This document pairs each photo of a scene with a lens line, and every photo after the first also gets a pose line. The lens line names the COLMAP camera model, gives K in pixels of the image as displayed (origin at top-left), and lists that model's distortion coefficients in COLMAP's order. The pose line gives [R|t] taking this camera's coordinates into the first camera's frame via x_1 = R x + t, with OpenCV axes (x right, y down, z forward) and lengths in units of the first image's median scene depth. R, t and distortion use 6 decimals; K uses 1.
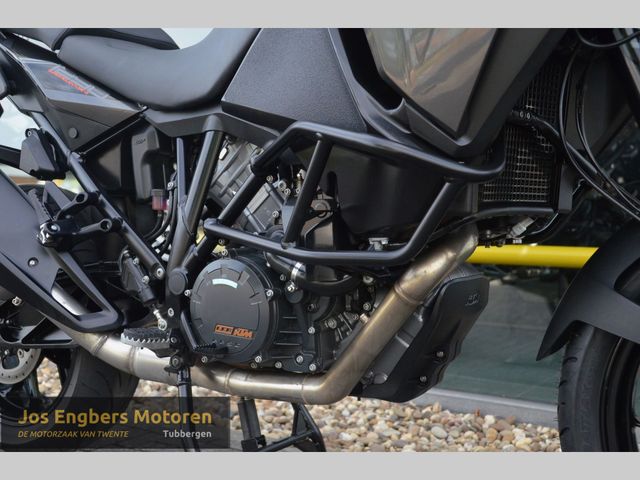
lens RADIAL K [[805.6, 0, 322.6], [0, 805.6, 246.5], [0, 0, 1]] dist [0.088314, 0.000000]
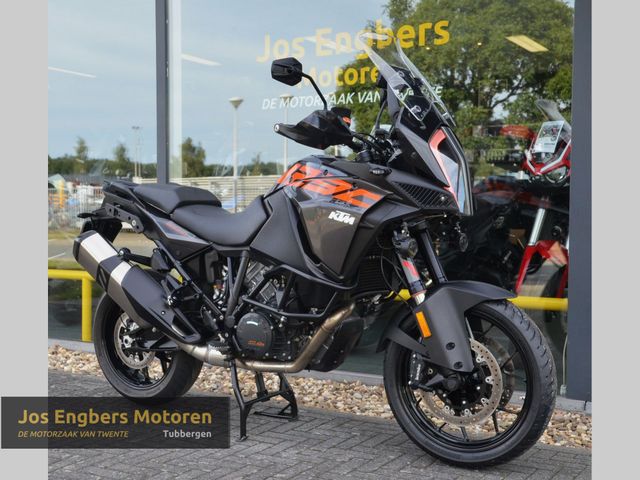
lens RADIAL K [[841.2, 0, 317.3], [0, 841.2, 242.4], [0, 0, 1]] dist [0.014223, 0.000000]
pose [[0.999467, -0.008772, 0.031435, -0.004719], [0.008928, 0.999949, -0.004821, -0.169765], [-0.031392, 0.005099, 0.999494, -1.410886]]
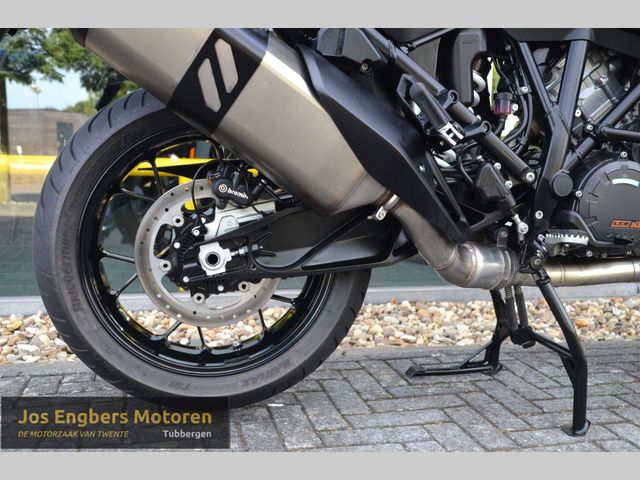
lens RADIAL K [[745.4, 0, 323.7], [0, 745.4, 241.9], [0, 0, 1]] dist [0.002574, 0.000000]
pose [[0.670868, -0.082619, 0.736960, -1.099420], [0.014582, 0.995052, 0.098279, 0.018473], [-0.741434, -0.055186, 0.668753, 0.576373]]
